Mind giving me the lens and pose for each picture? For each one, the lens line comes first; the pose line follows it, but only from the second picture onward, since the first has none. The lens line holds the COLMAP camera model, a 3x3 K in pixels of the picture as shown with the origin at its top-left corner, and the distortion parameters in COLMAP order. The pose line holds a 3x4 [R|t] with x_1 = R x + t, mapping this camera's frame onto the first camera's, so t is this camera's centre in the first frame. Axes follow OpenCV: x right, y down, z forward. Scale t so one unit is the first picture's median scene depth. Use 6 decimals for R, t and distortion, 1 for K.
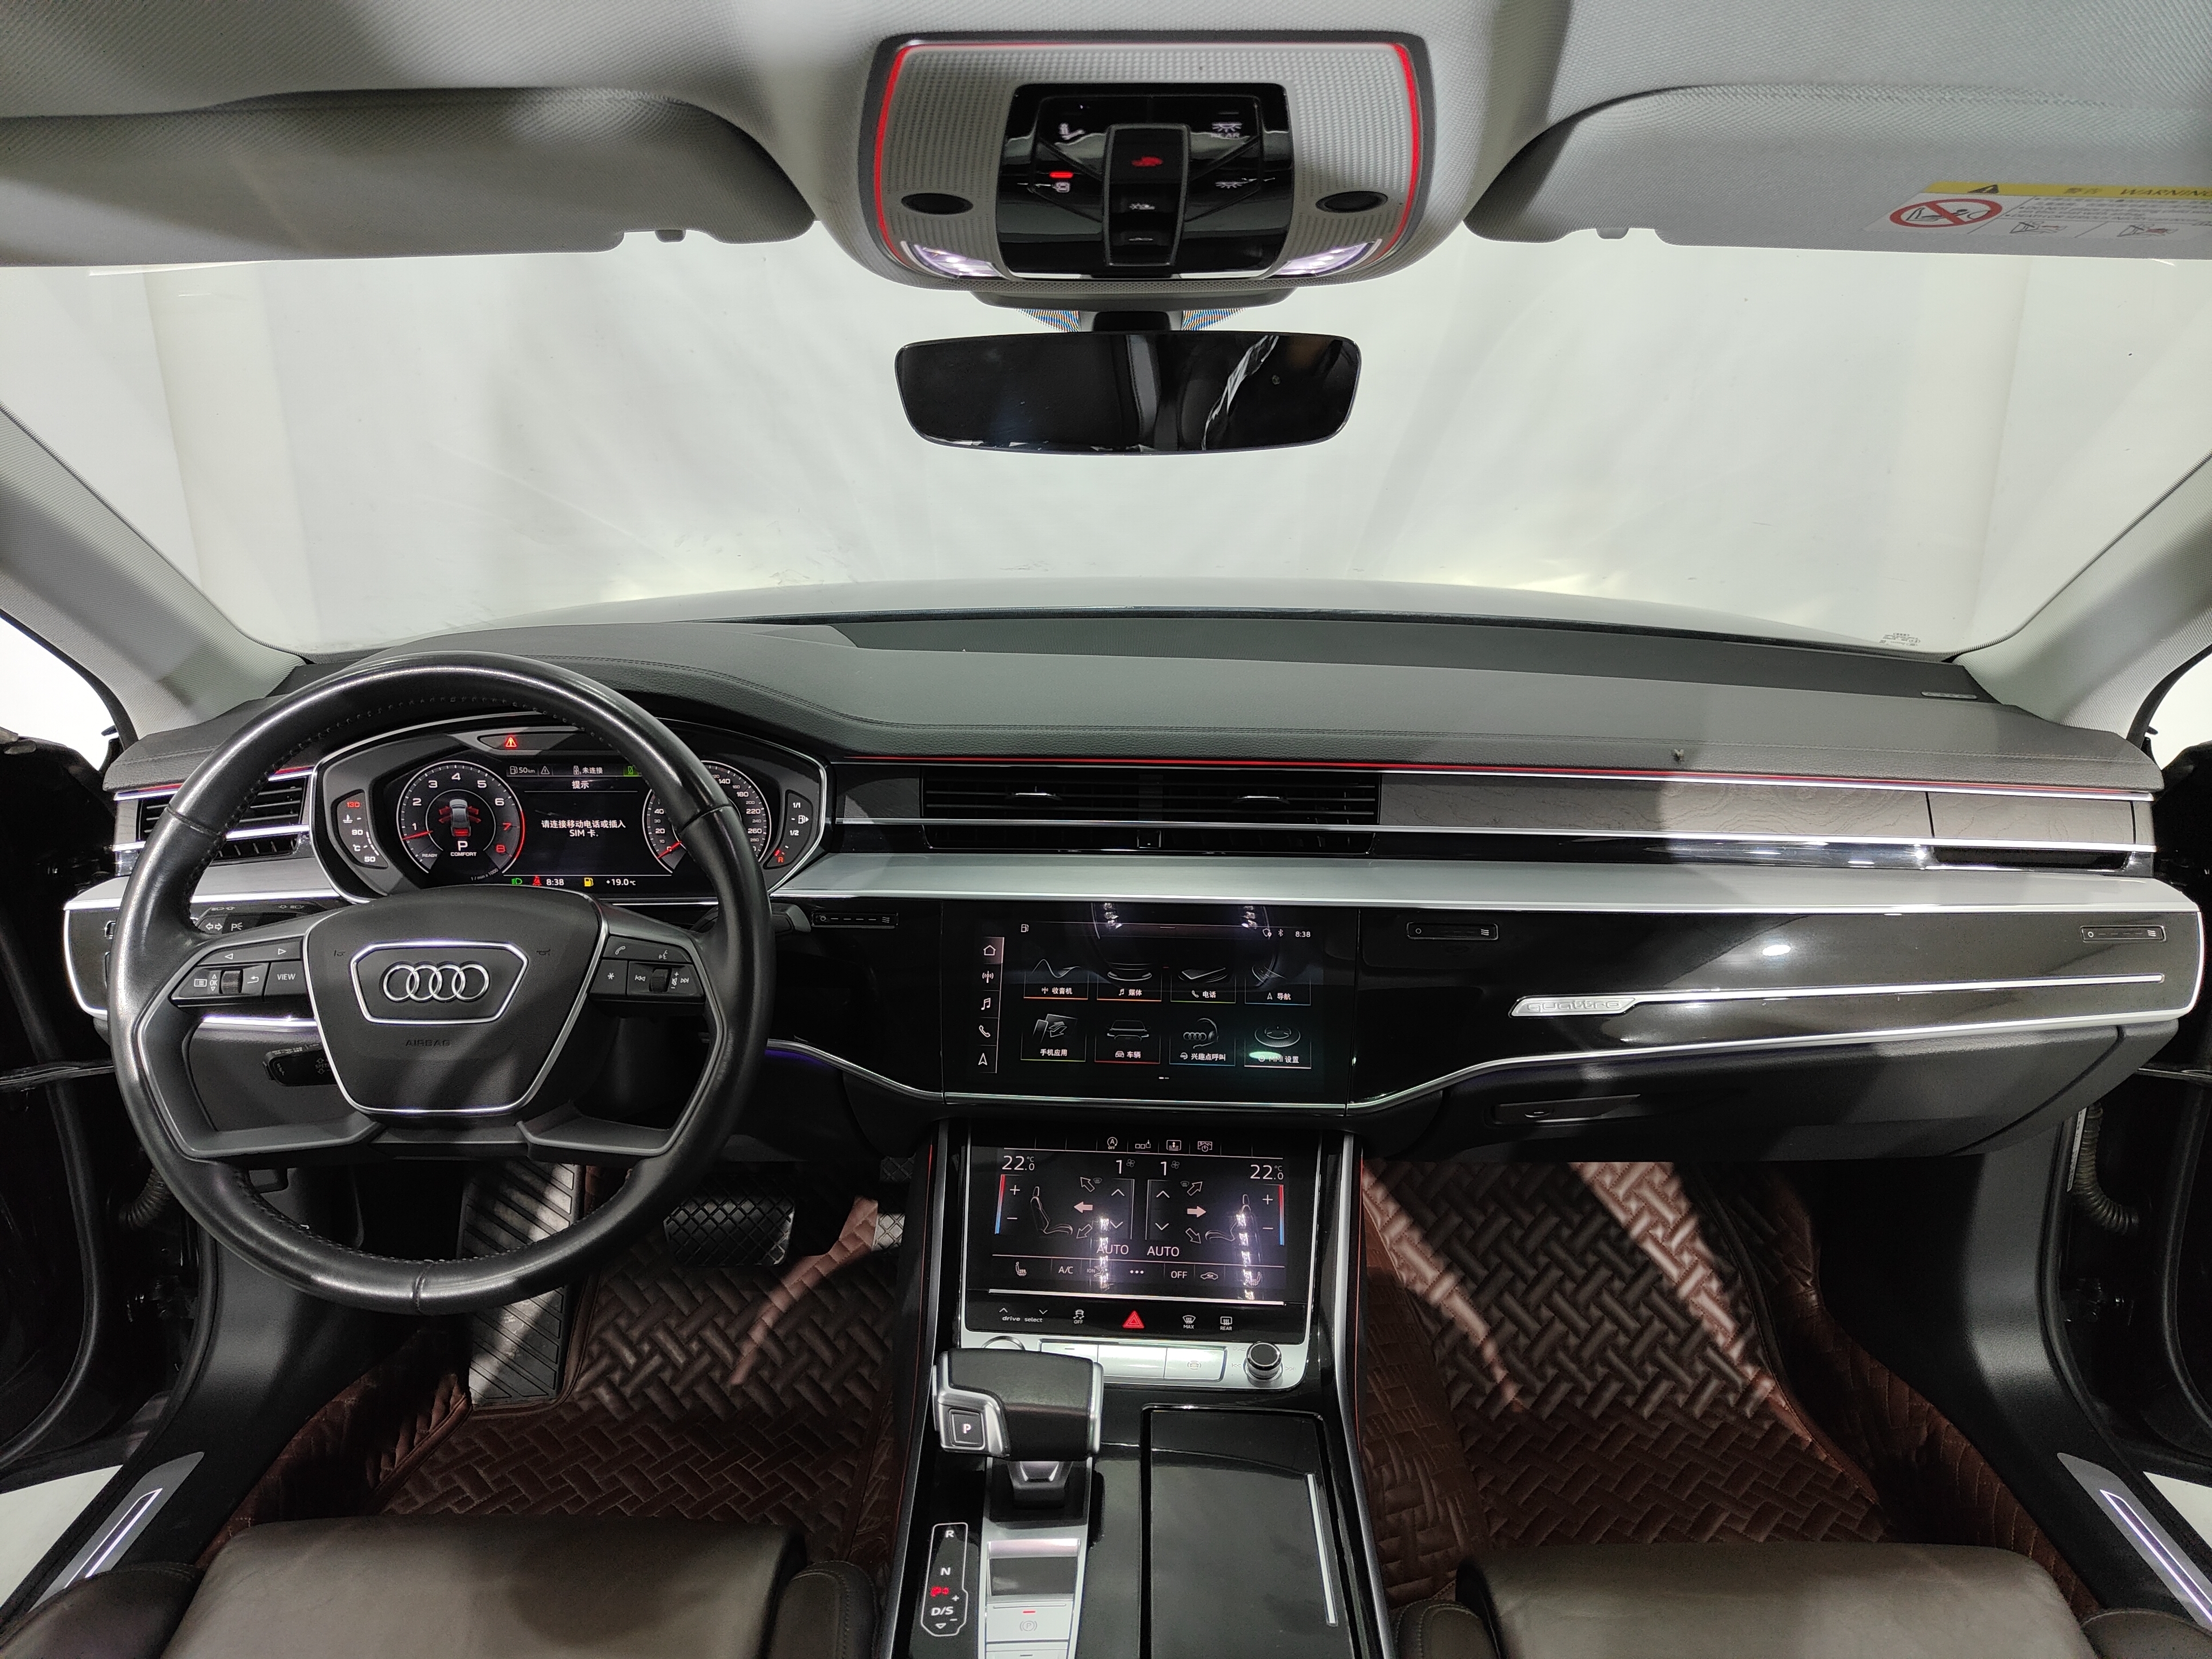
lens RADIAL K [[1535.2, 0, 1104.7], [0, 1535.2, 821.9], [0, 0, 1]] dist [-0.000834, 0.004072]
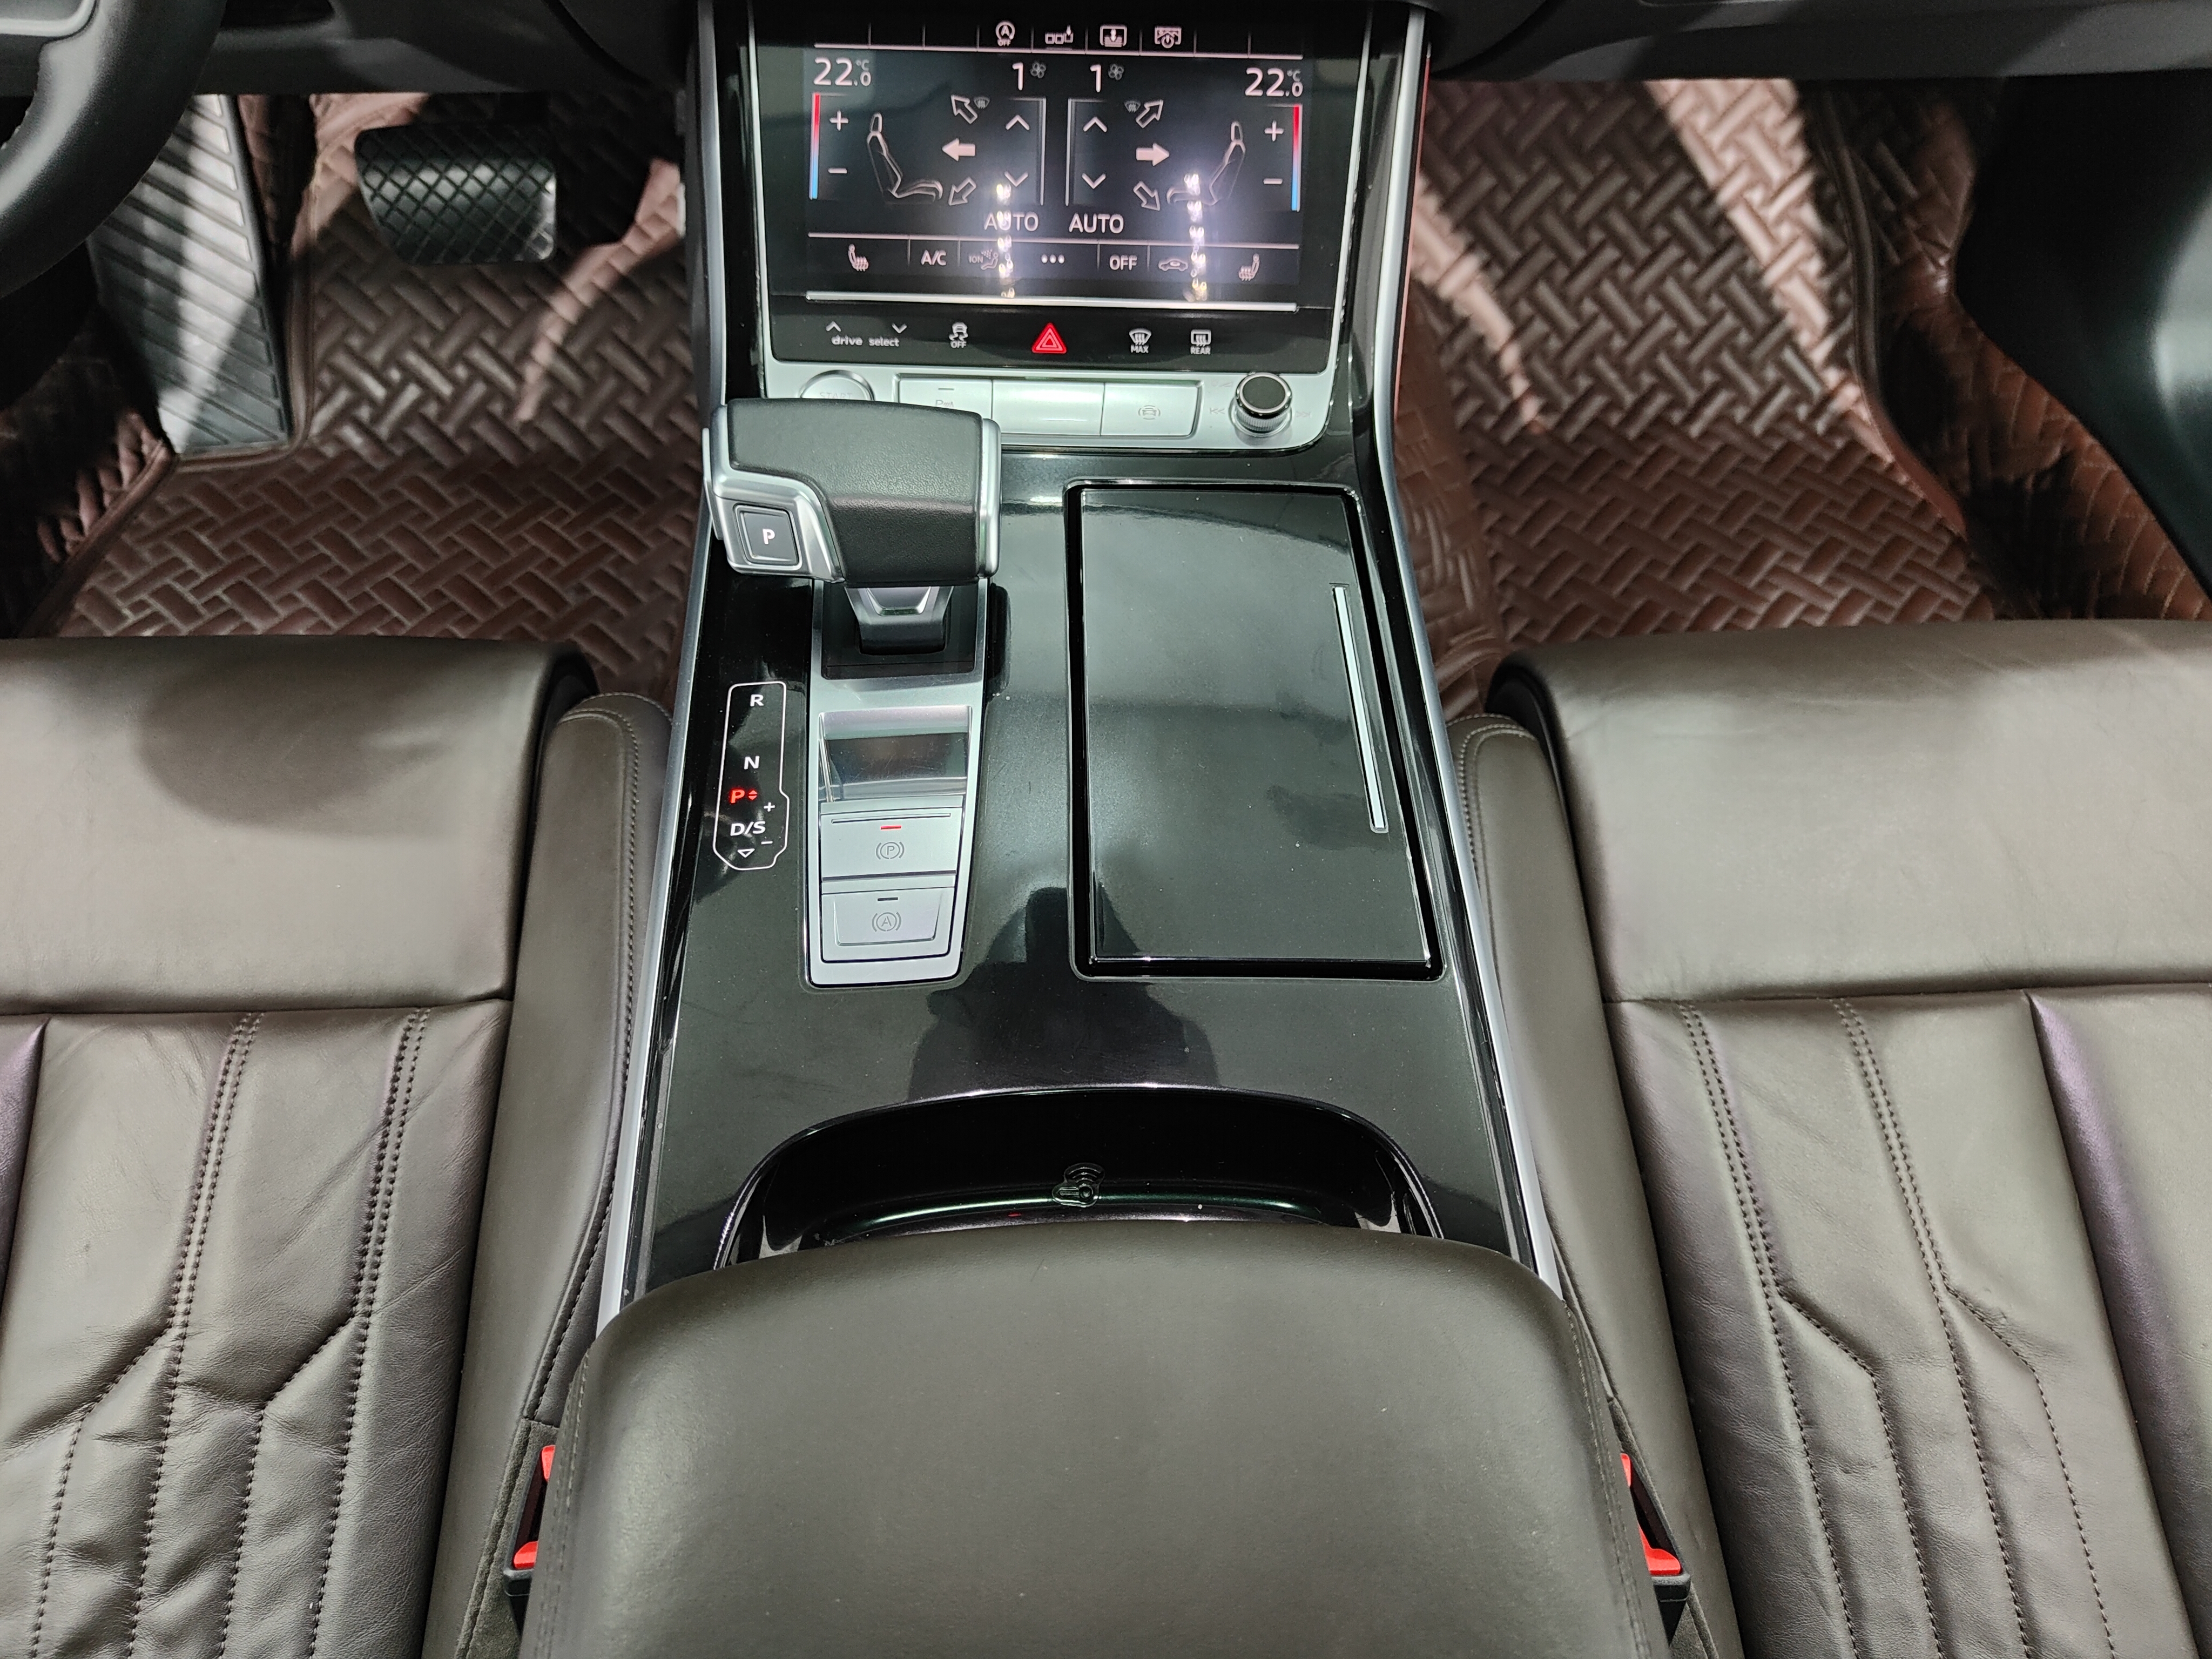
lens RADIAL K [[1555.1, 0, 1103.0], [0, 1555.1, 797.4], [0, 0, 1]] dist [-0.007375, 0.003478]
pose [[0.998437, -0.031755, 0.045994, 0.004201], [-0.000750, 0.815234, 0.579131, 0.081037], [-0.055887, -0.578260, 0.813936, 0.275963]]
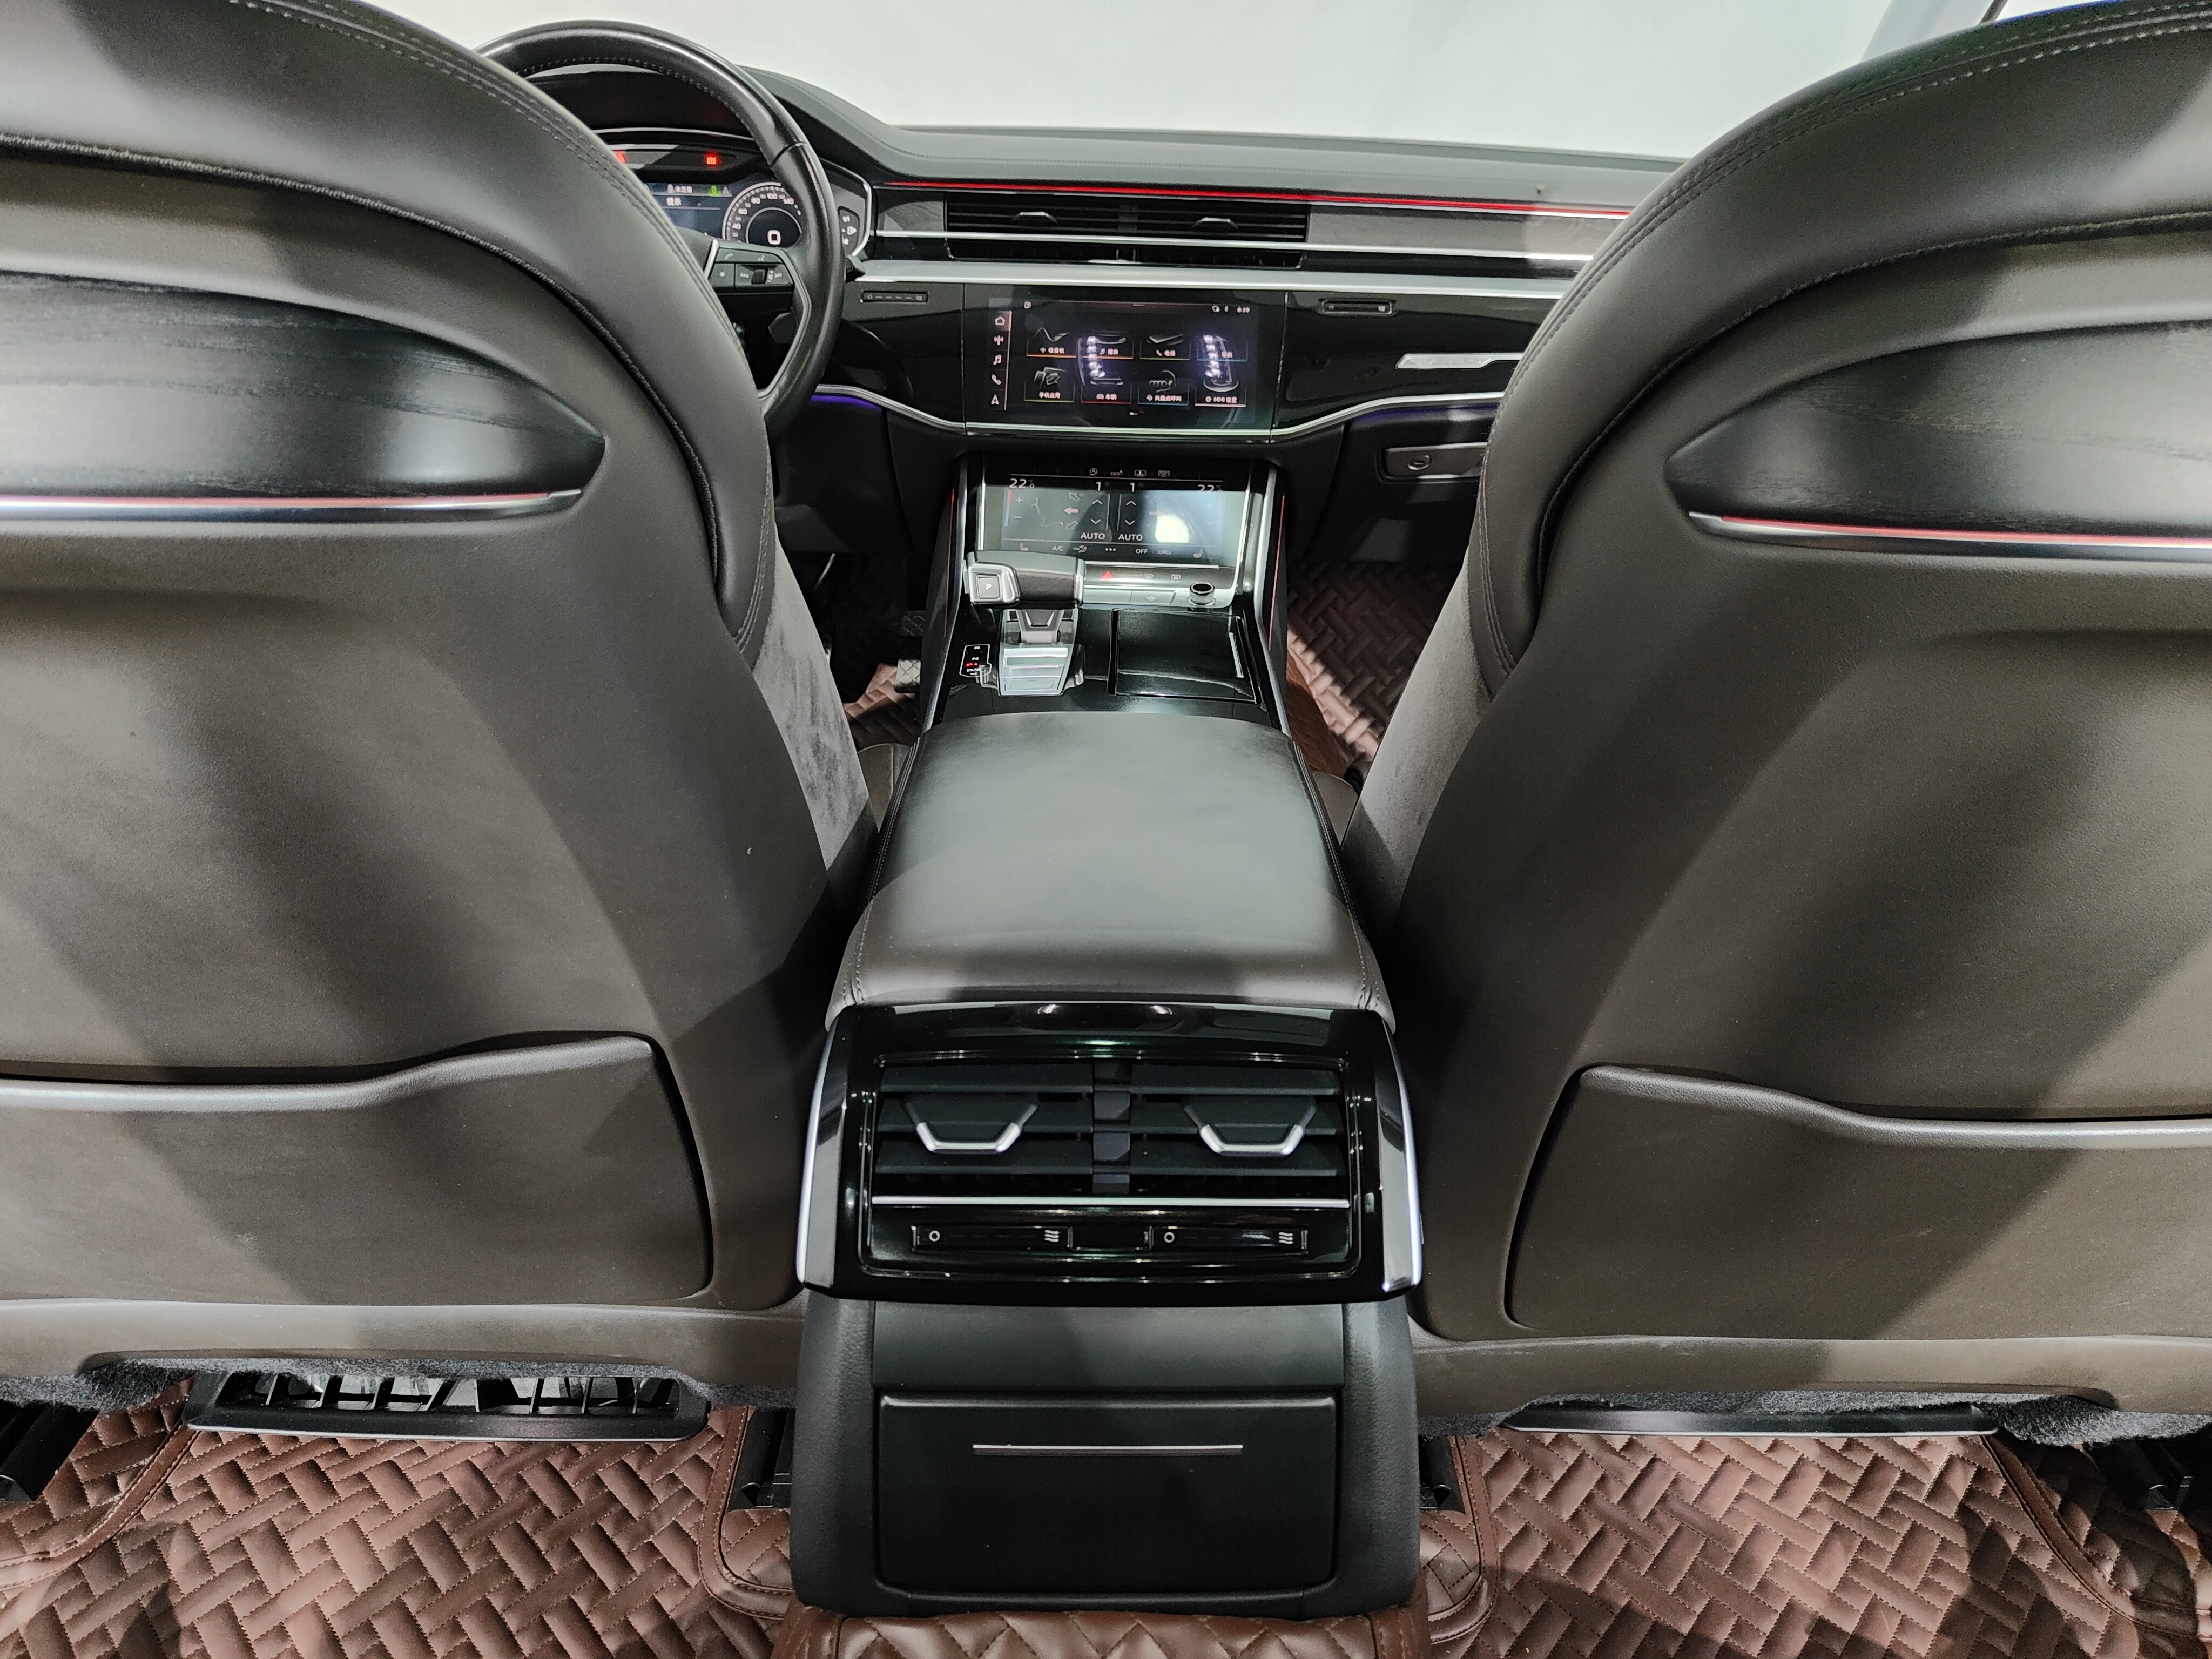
lens RADIAL K [[1553.8, 0, 1135.6], [0, 1553.8, 830.7], [0, 0, 1]] dist [-0.009623, -0.005228]
pose [[0.999193, 0.016407, 0.036673, -0.002268], [-0.020402, 0.993570, 0.111368, 0.277690], [-0.034610, -0.112027, 0.993102, -0.269721]]
